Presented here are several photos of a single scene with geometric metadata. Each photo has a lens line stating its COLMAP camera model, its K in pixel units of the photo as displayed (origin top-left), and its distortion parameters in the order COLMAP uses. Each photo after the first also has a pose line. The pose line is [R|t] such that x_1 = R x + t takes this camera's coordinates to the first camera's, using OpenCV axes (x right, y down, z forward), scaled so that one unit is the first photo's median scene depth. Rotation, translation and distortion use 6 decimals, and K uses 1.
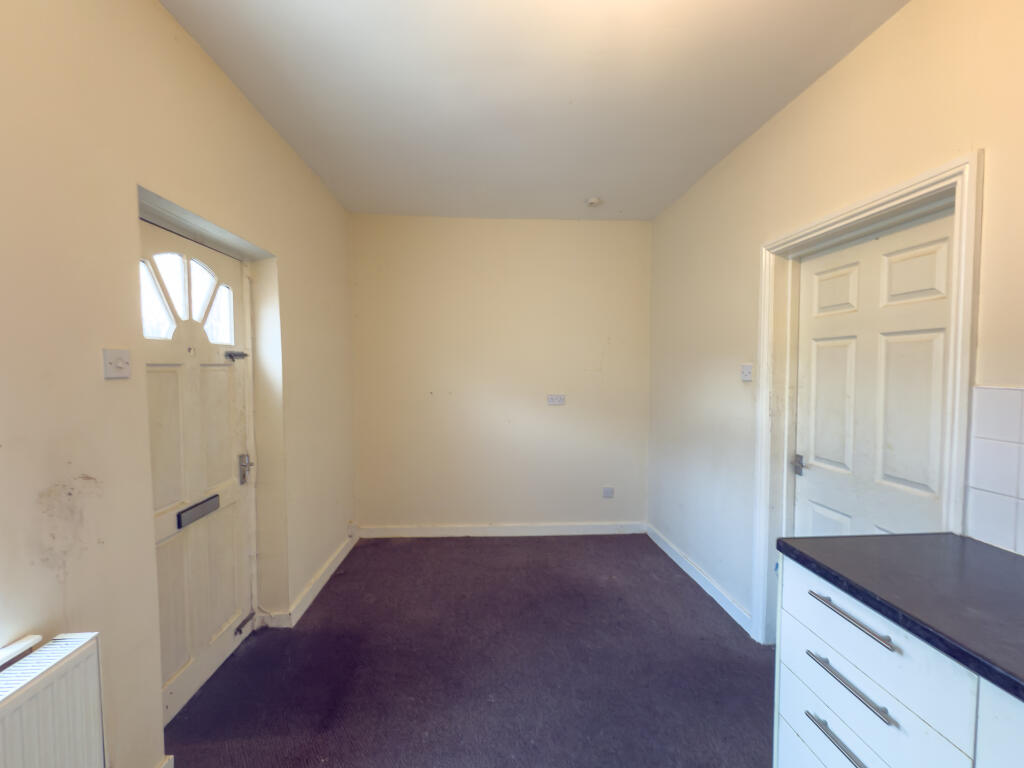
lens RADIAL K [[426.8, 0, 514.0], [0, 426.8, 384.4], [0, 0, 1]] dist [-0.003818, -0.000388]
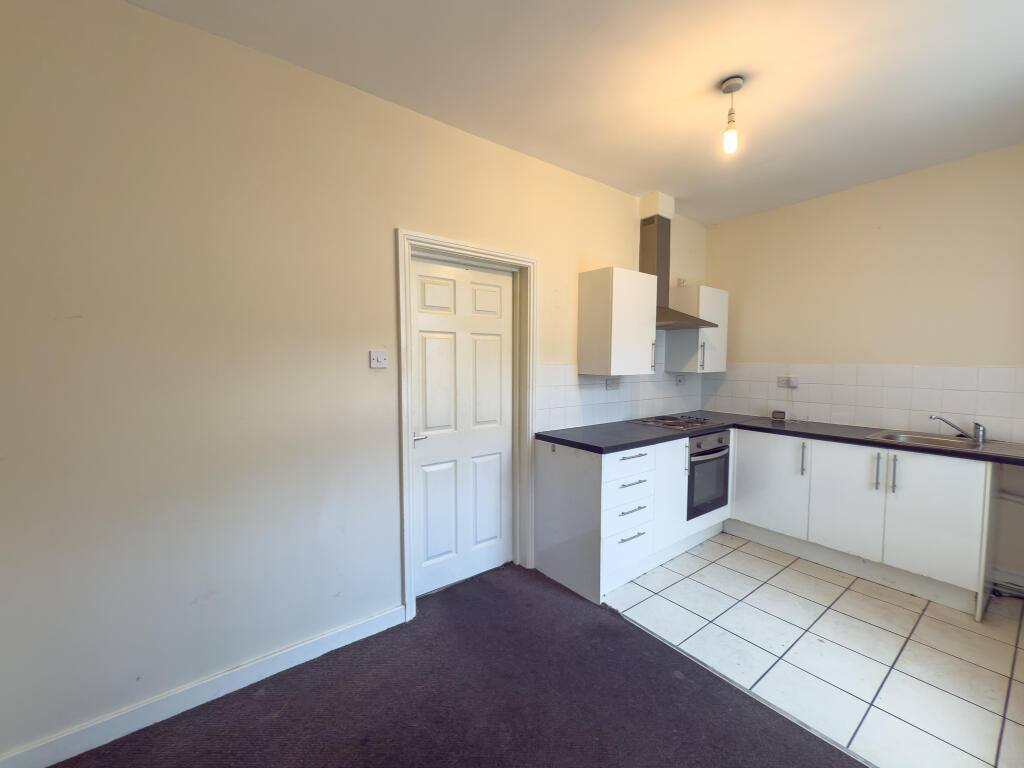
lens RADIAL K [[413.6, 0, 511.0], [0, 413.6, 383.9], [0, 0, 1]] dist [-0.003263, -0.000108]
pose [[-0.544099, -0.052410, 0.837383, -0.415180], [0.027479, 0.996399, 0.080217, -0.044361], [-0.838571, 0.066656, -0.540699, 1.450439]]
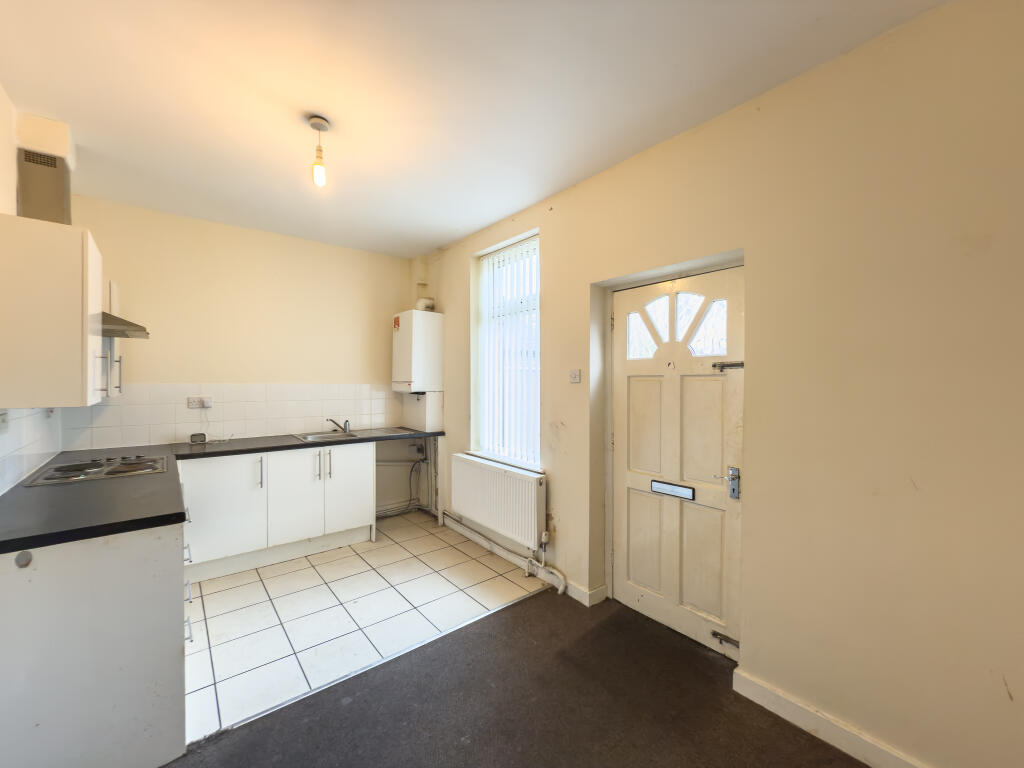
lens RADIAL K [[413.6, 0, 511.0], [0, 413.6, 383.9], [0, 0, 1]] dist [-0.003263, -0.000108]
pose [[-0.813780, 0.005718, -0.581144, 0.344313], [-0.025118, 0.998671, 0.044999, -0.059631], [0.580629, 0.051216, -0.812555, 1.593239]]
